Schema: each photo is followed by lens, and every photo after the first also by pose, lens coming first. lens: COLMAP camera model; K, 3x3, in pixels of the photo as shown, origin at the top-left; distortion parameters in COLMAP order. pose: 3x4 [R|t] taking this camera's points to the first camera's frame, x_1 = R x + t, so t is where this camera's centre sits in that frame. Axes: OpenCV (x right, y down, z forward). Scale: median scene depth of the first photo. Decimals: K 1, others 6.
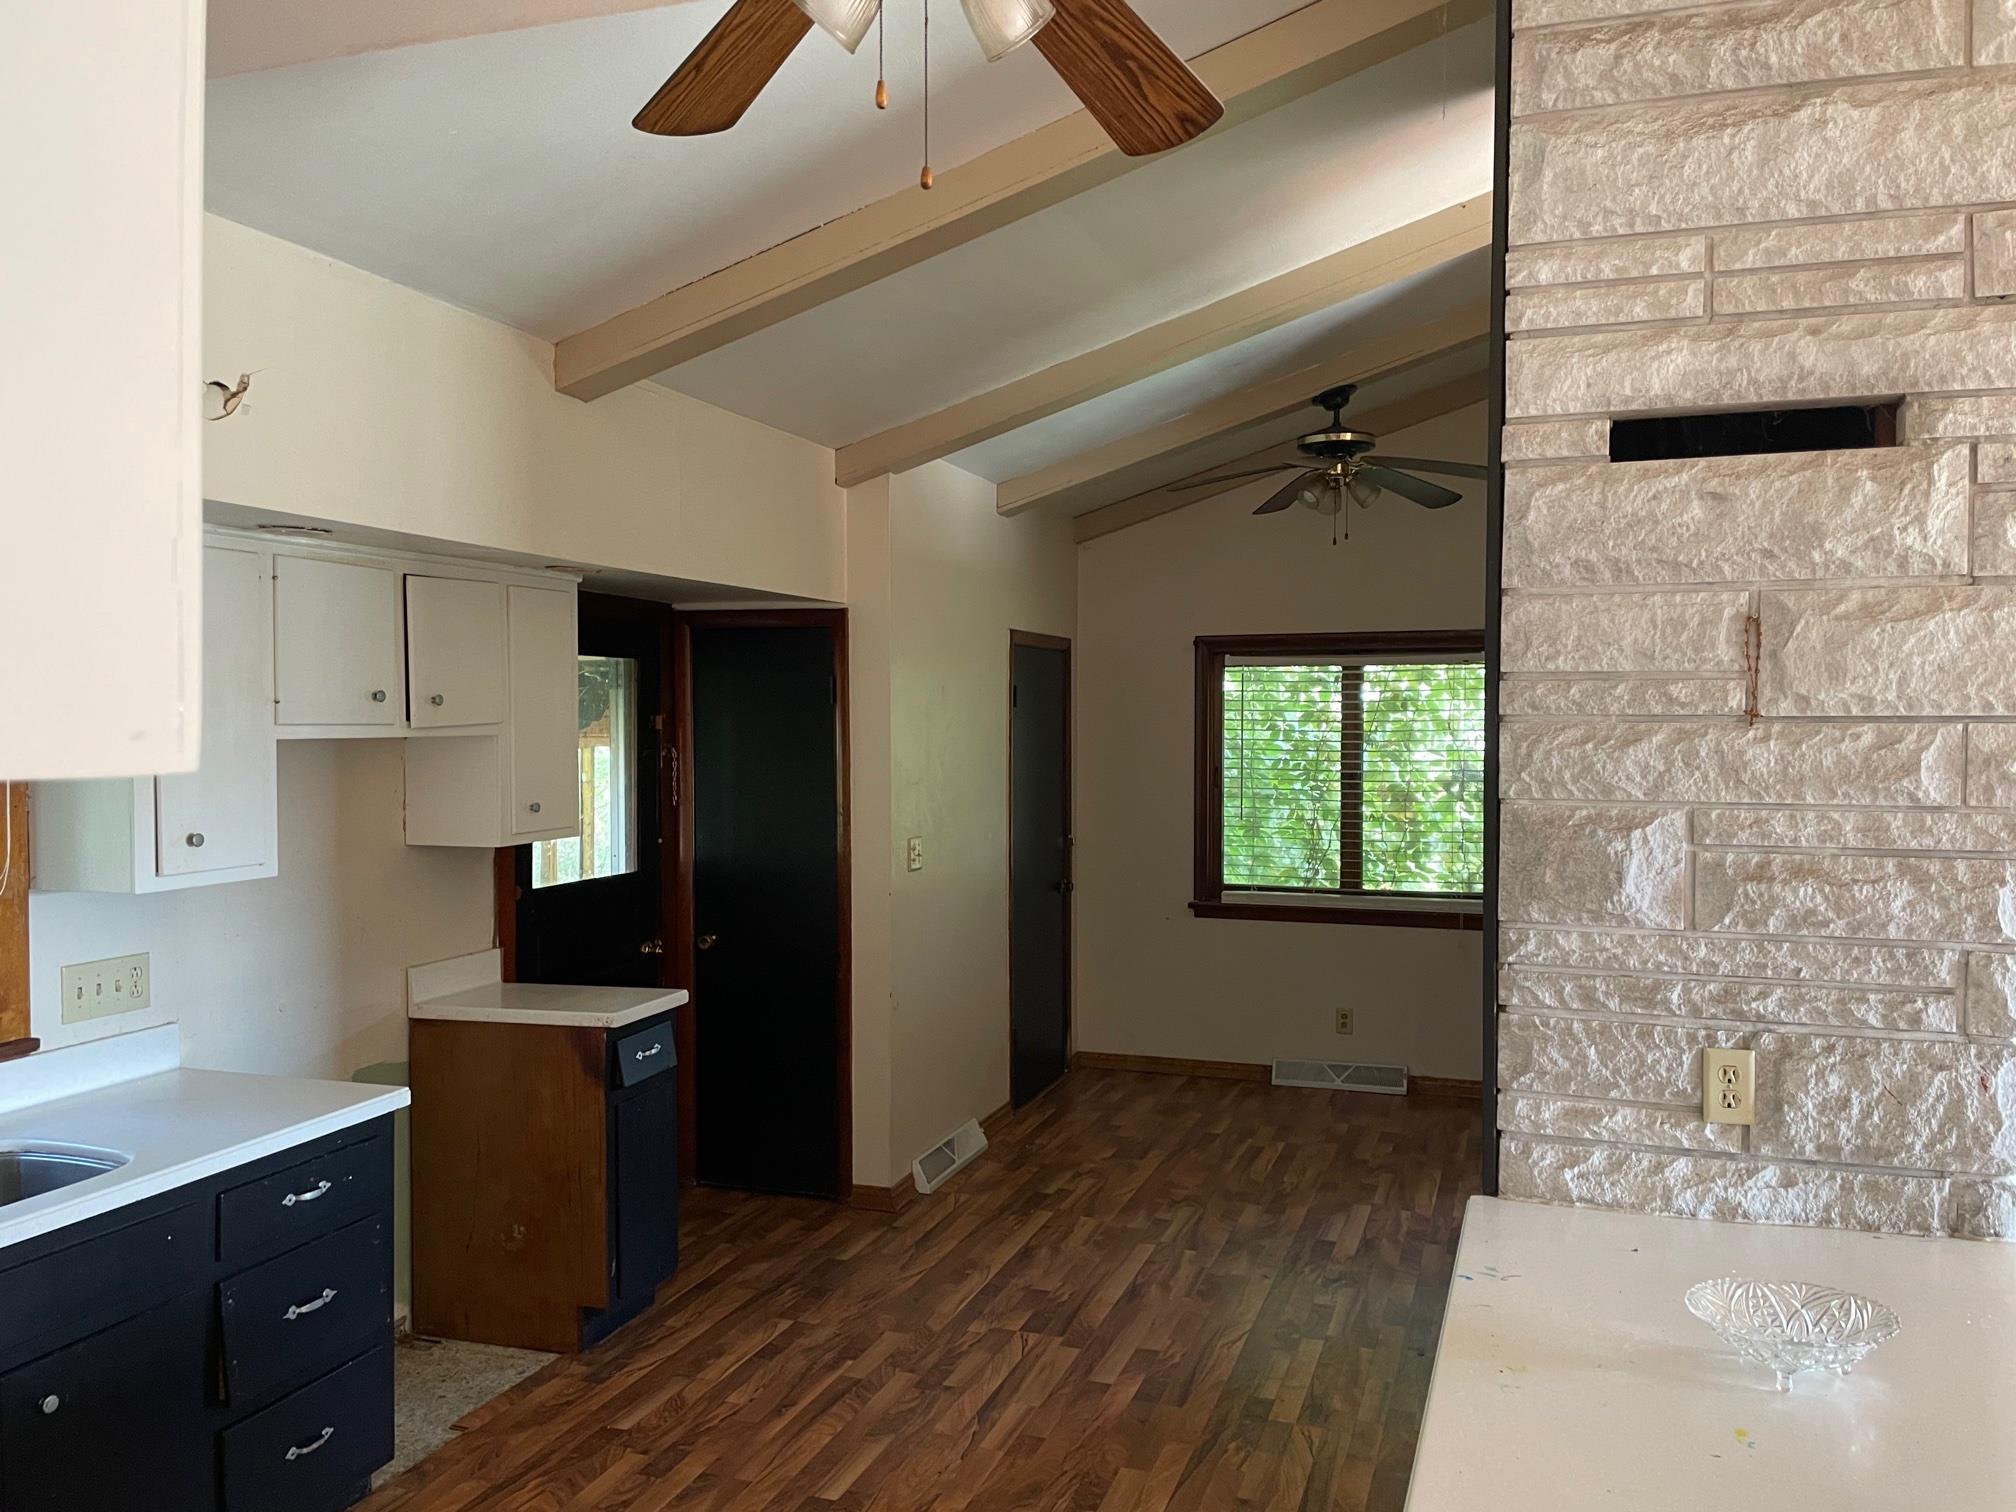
lens RADIAL K [[1516.5, 0, 1024.6], [0, 1516.5, 751.0], [0, 0, 1]] dist [0.002465, -0.013039]
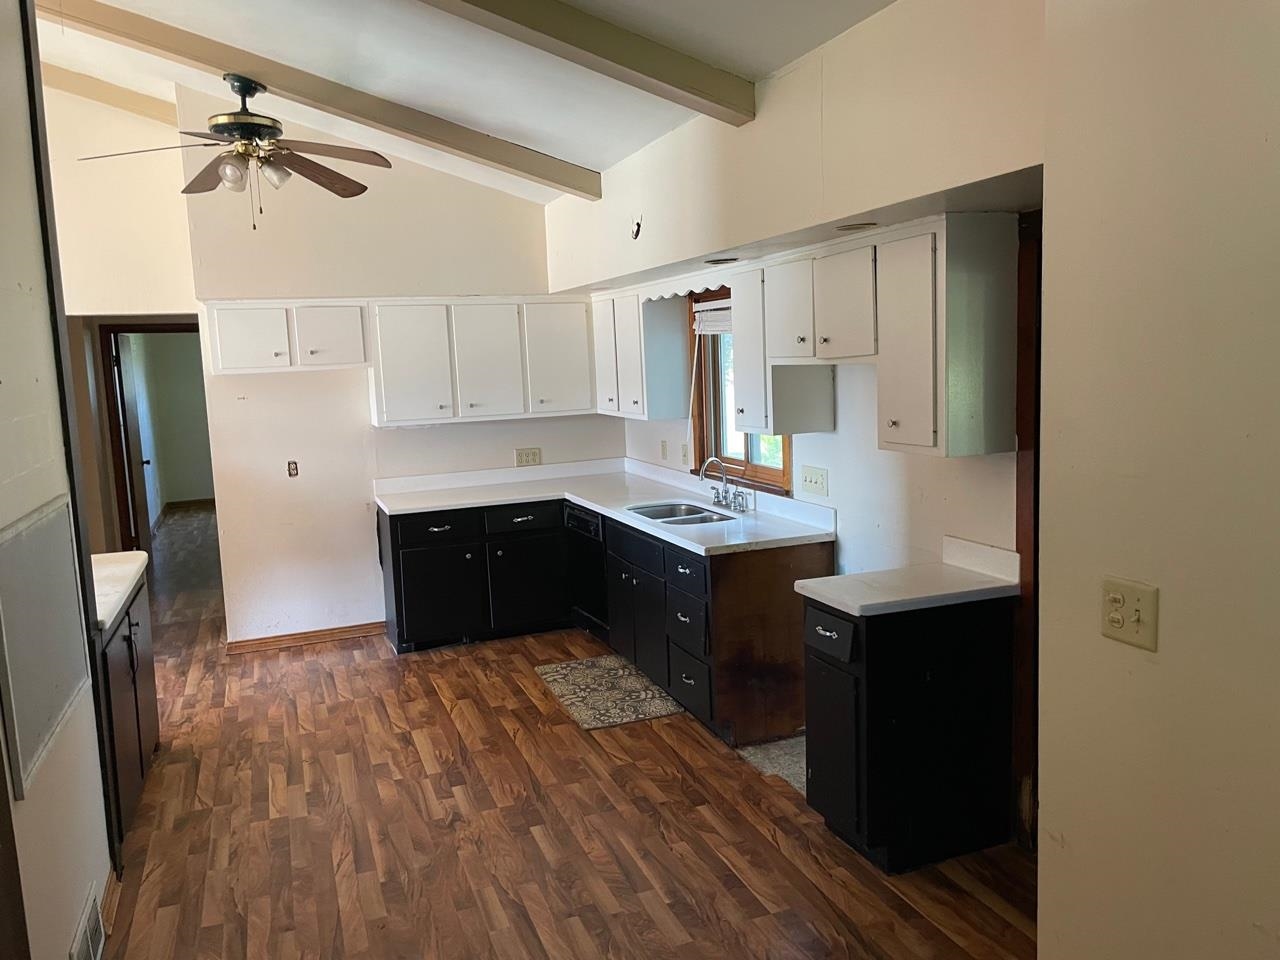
lens RADIAL K [[962.8, 0, 651.8], [0, 962.8, 476.7], [0, 0, 1]] dist [0.002465, -0.013039]
pose [[-0.765059, 0.105195, -0.635310, 0.355148], [0.020551, 0.990053, 0.139186, -0.033532], [0.643632, 0.093429, -0.759611, 1.609582]]
